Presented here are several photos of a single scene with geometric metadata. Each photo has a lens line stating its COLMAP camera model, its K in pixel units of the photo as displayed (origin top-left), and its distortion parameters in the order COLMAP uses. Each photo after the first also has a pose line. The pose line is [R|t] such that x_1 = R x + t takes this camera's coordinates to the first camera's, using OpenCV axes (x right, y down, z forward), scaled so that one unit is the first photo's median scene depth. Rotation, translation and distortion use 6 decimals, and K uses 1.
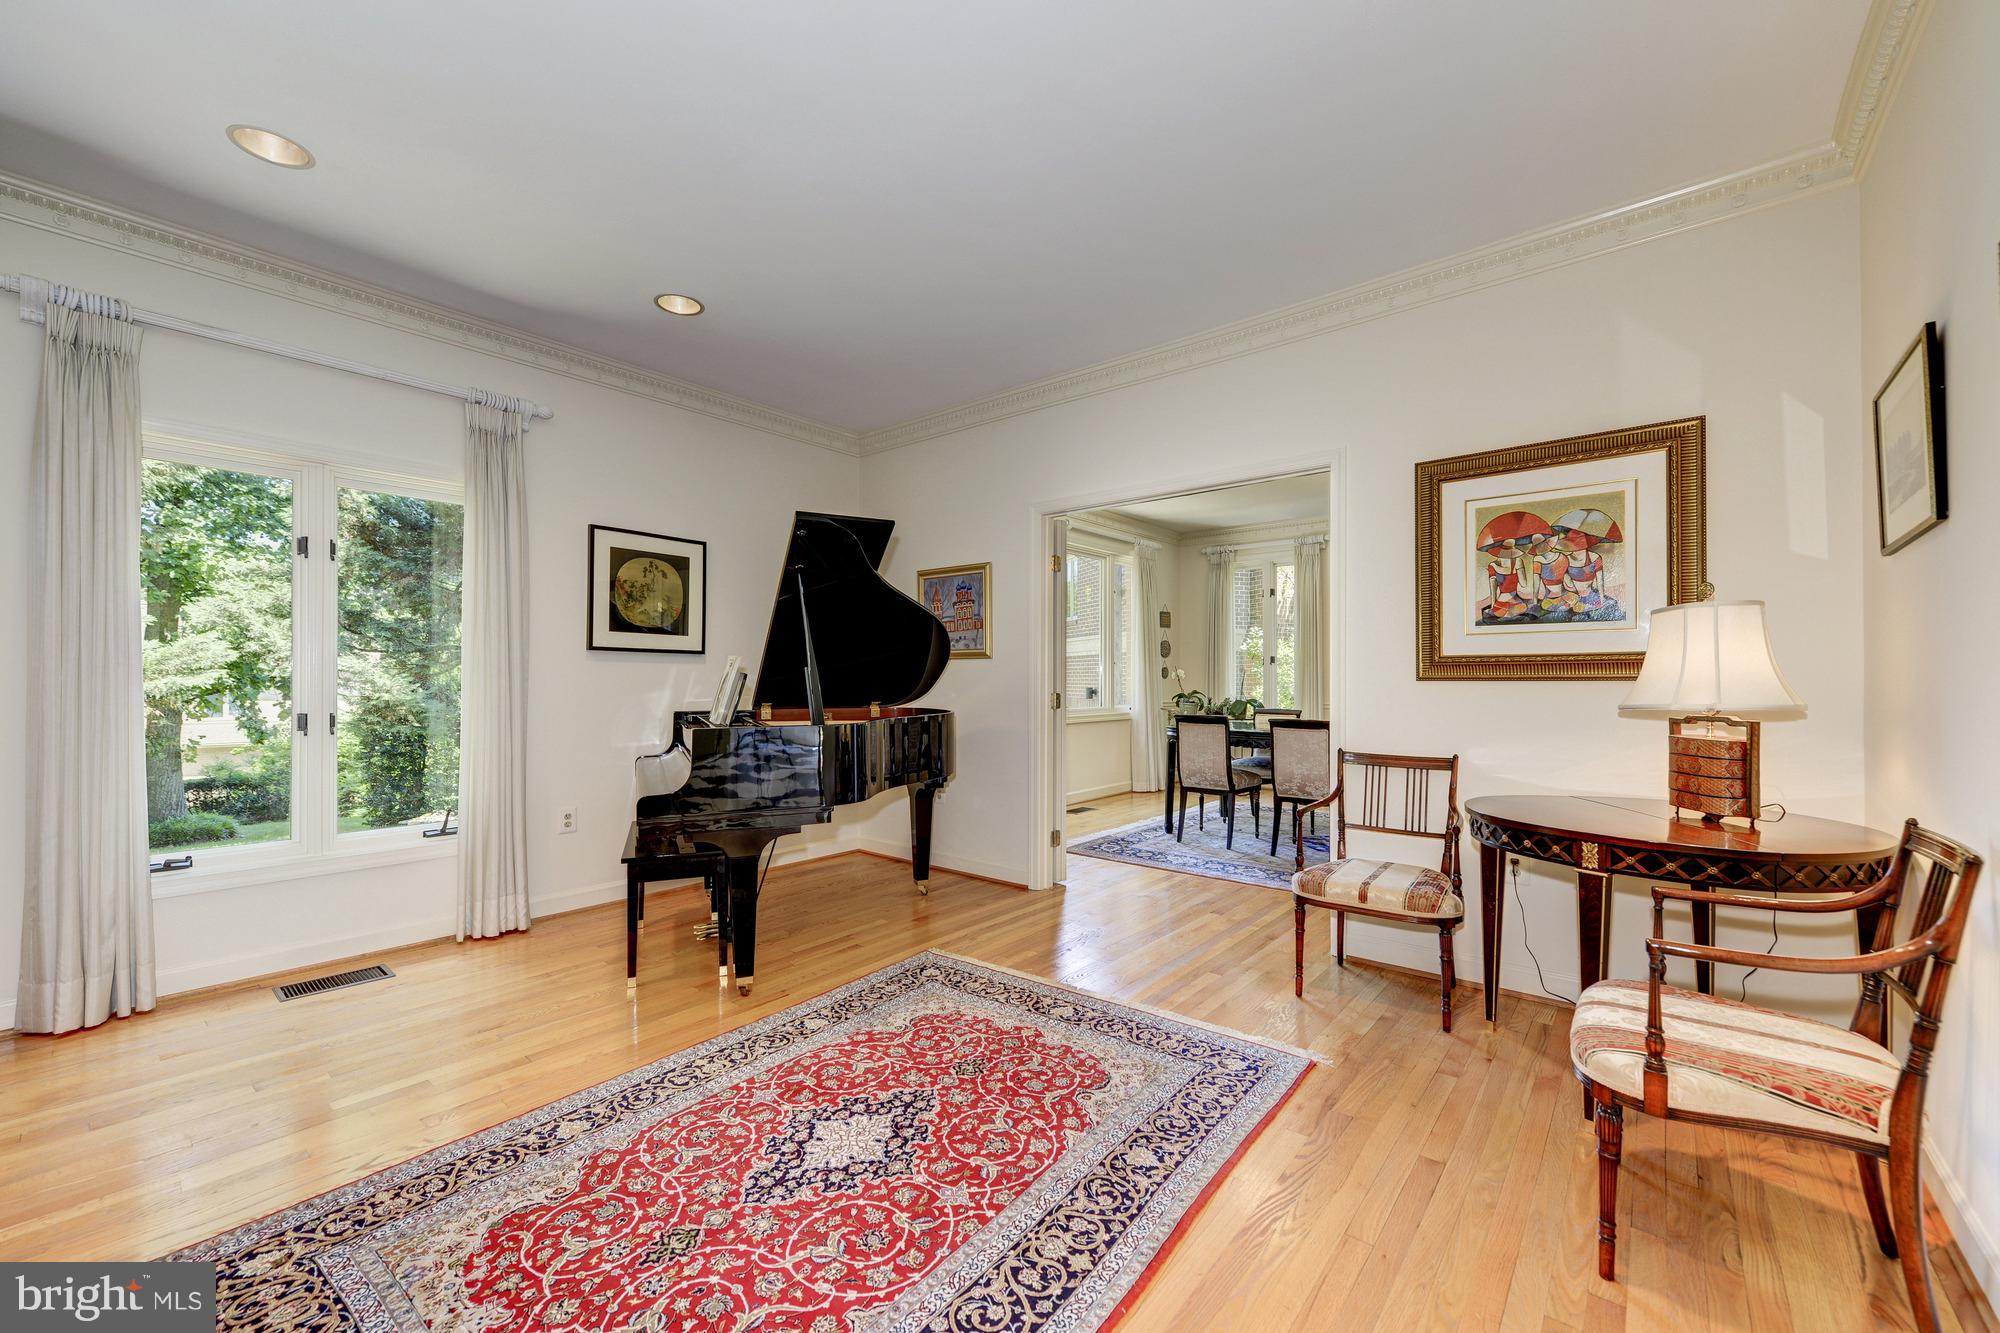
lens RADIAL K [[793.7, 0, 1008.6], [0, 793.7, 676.5], [0, 0, 1]] dist [0.012436, -0.001514]
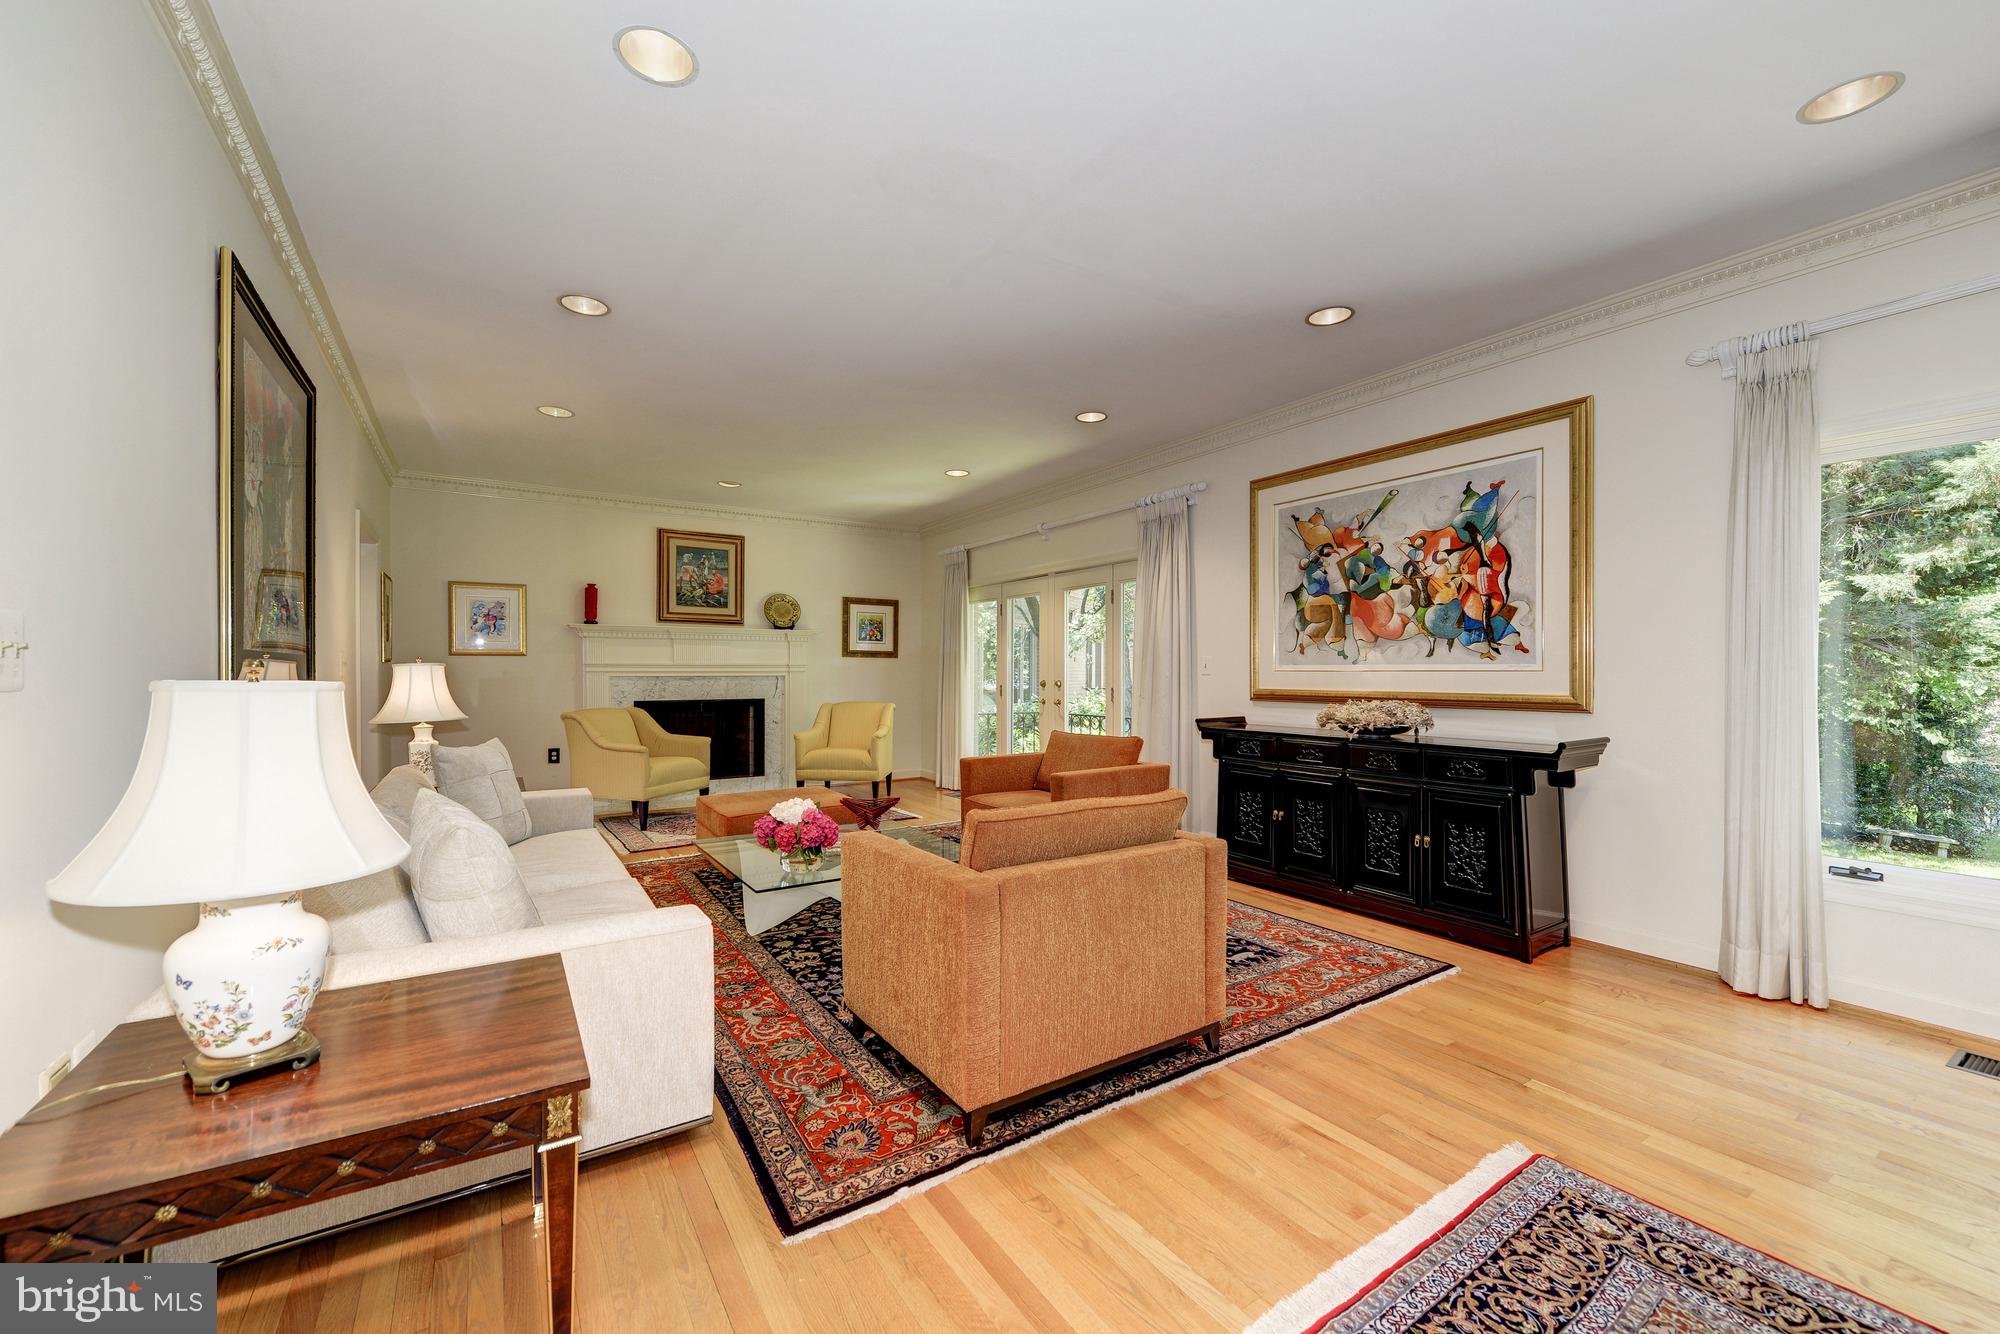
lens RADIAL K [[793.7, 0, 1015.2], [0, 793.7, 672.7], [0, 0, 1]] dist [0.012436, -0.001514]
pose [[-0.280257, 0.001389, -0.959924, 0.306753], [0.005540, 0.999985, -0.000170, -0.024090], [0.959909, -0.005365, -0.280261, 0.492024]]
